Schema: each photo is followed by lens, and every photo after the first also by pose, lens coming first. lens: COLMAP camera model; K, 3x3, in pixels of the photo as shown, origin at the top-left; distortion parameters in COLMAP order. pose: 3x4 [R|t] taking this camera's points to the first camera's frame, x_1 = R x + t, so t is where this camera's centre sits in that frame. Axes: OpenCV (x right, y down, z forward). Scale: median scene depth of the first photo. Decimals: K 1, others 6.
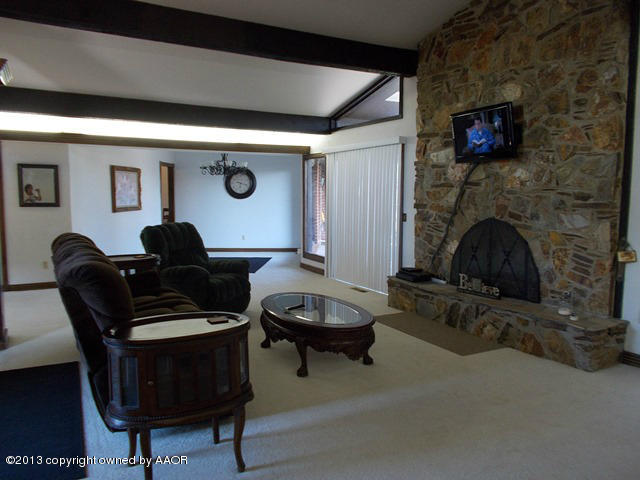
lens RADIAL K [[486.3, 0, 318.9], [0, 486.3, 240.7], [0, 0, 1]] dist [-0.000471, 0.005904]
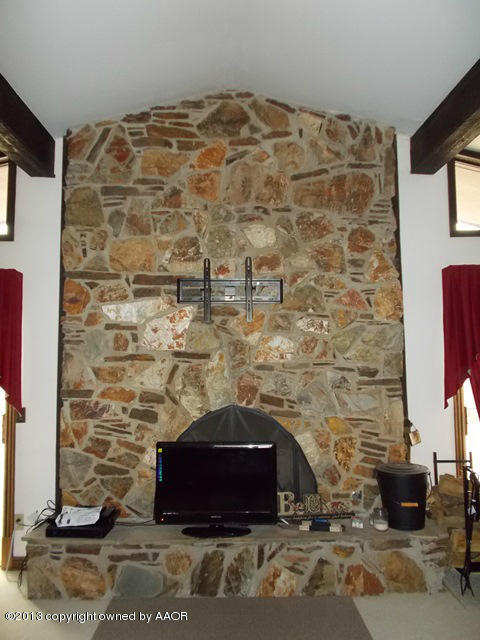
lens RADIAL K [[486.3, 0, 240.1], [0, 486.3, 318.9], [0, 0, 1]] dist [-0.000471, 0.005904]
pose [[0.473902, 0.062908, 0.878328, -0.282698], [0.096187, 0.987778, -0.122645, -0.090894], [-0.875309, 0.142606, 0.462059, 0.721595]]
